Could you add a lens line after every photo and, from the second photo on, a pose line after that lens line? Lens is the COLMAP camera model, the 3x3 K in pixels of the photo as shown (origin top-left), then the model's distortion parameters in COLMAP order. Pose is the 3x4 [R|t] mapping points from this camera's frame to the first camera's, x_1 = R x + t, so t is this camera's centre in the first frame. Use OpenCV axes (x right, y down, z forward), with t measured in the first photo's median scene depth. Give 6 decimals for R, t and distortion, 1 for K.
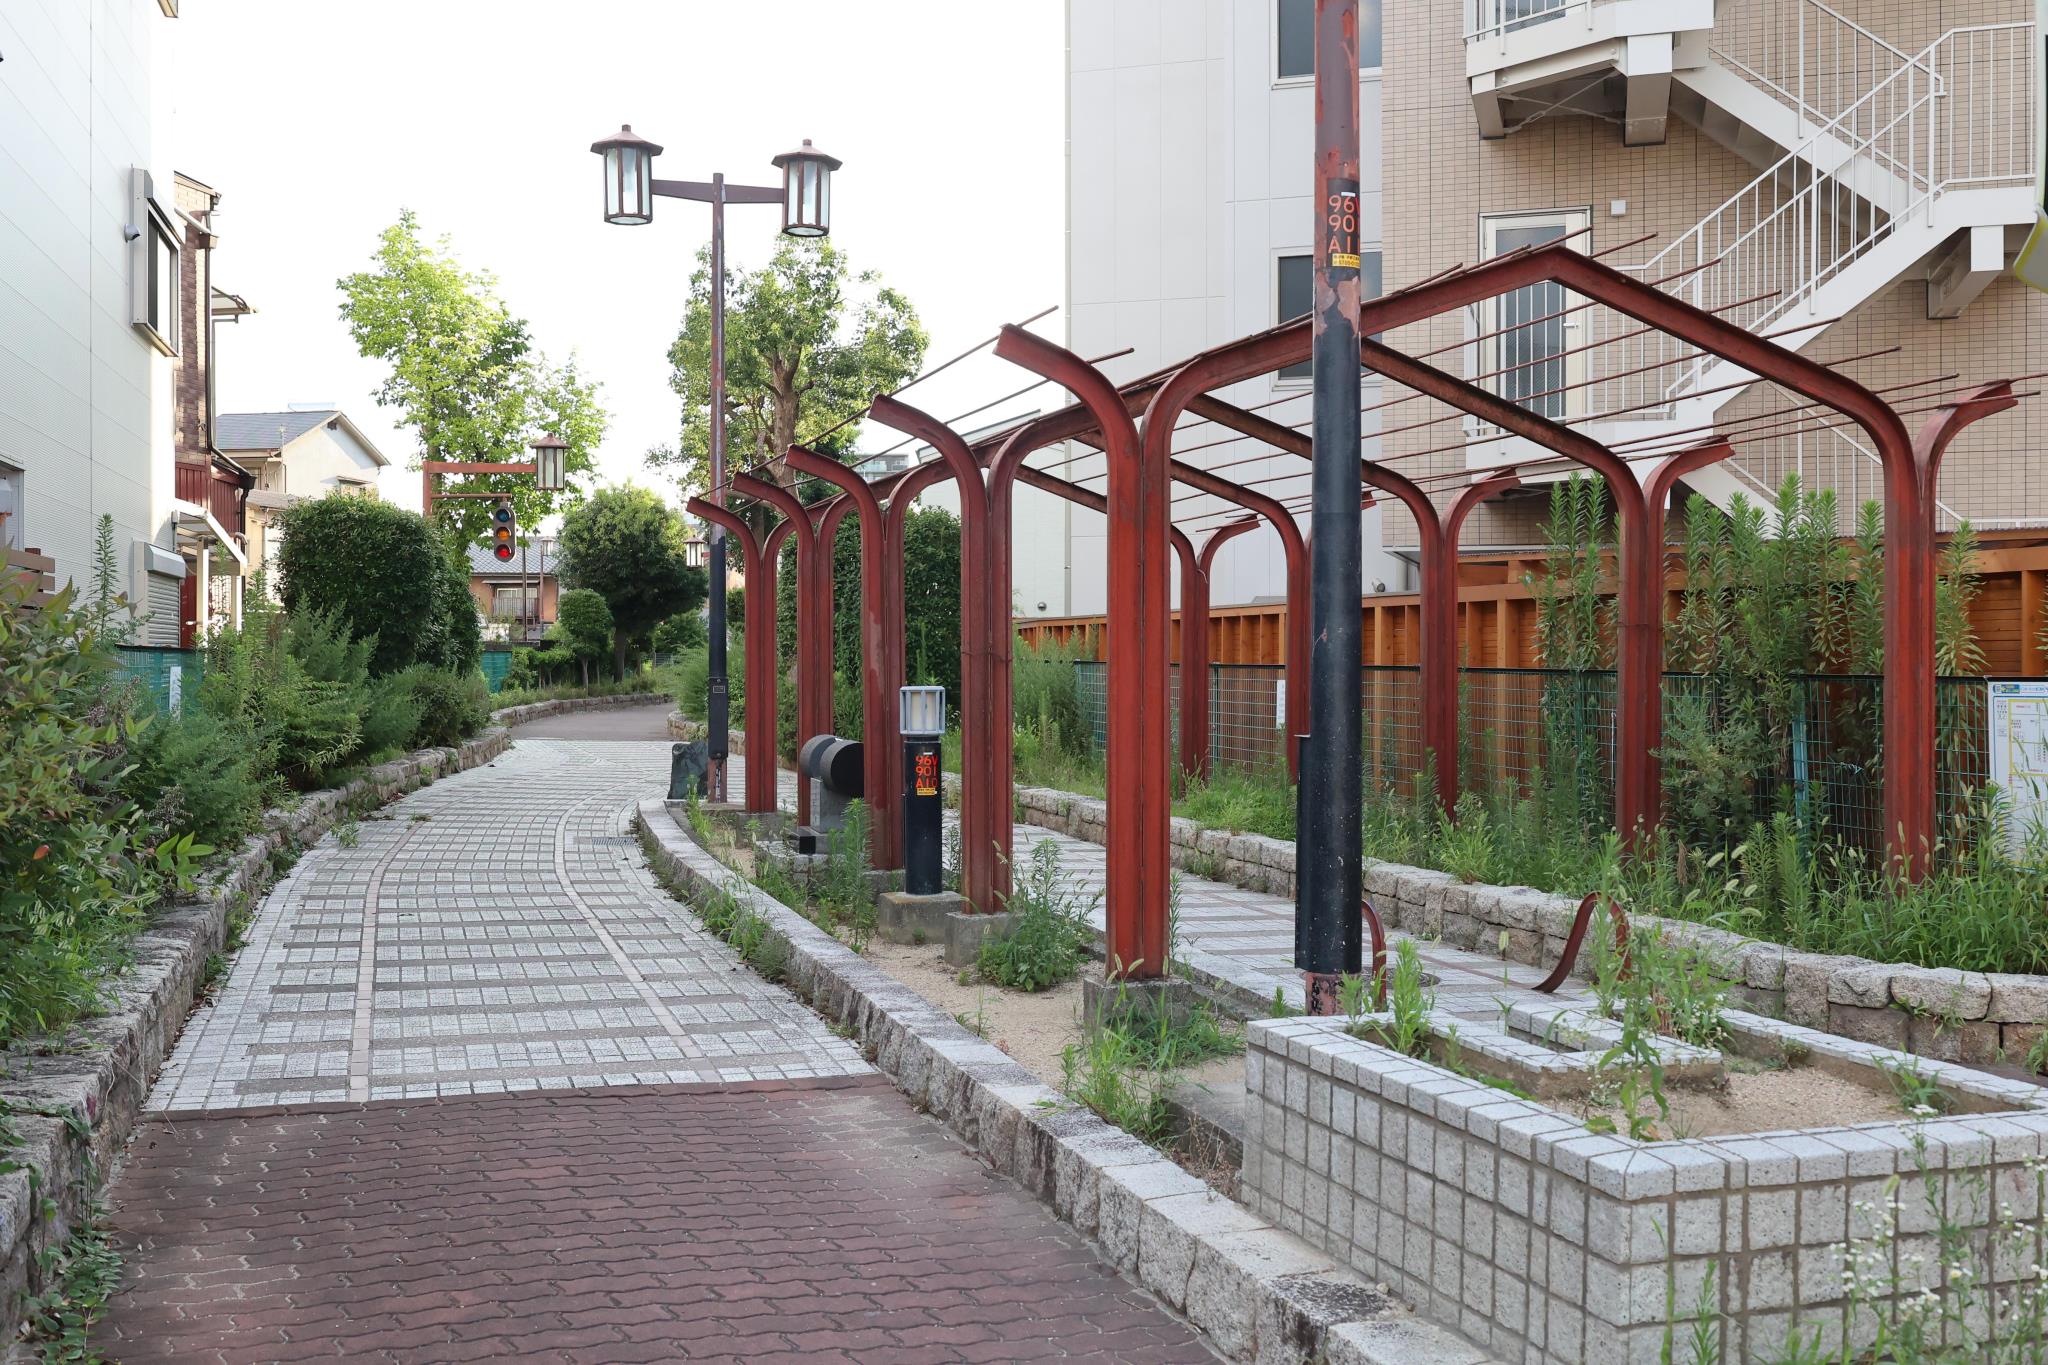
lens RADIAL K [[1877.5, 0, 1013.6], [0, 1877.5, 678.4], [0, 0, 1]] dist [-0.012123, 0.000000]
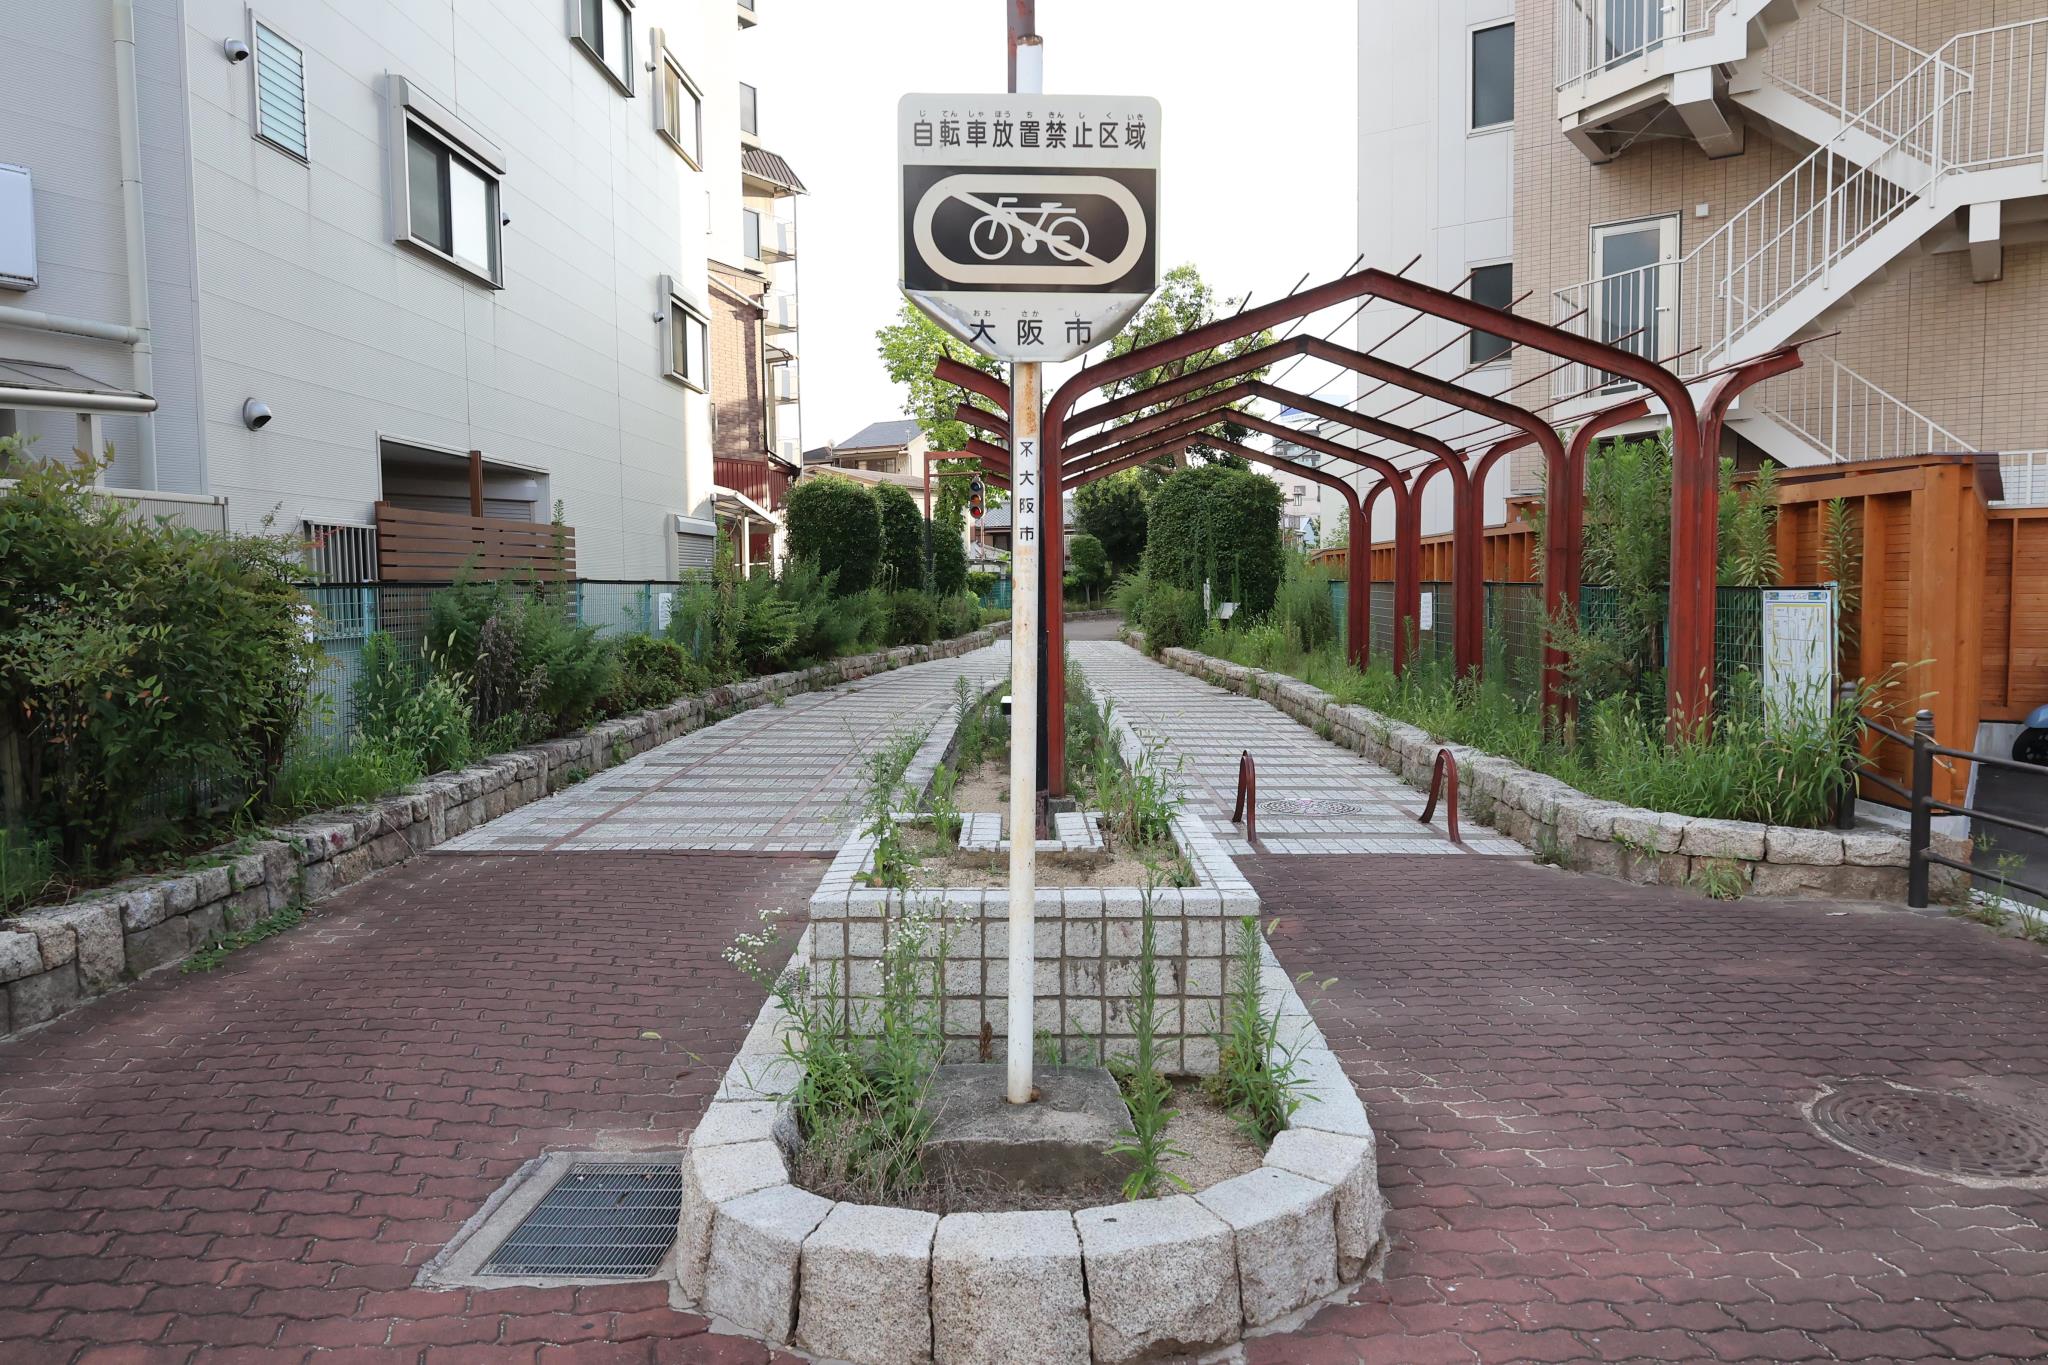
lens RADIAL K [[1352.6, 0, 1038.8], [0, 1352.6, 686.3], [0, 0, 1]] dist [-0.004534, 0.001440]
pose [[0.953229, 0.010279, -0.302074, 0.130571], [0.009910, 0.997821, 0.065228, 0.000764], [0.302086, -0.065171, 0.951050, -0.005018]]
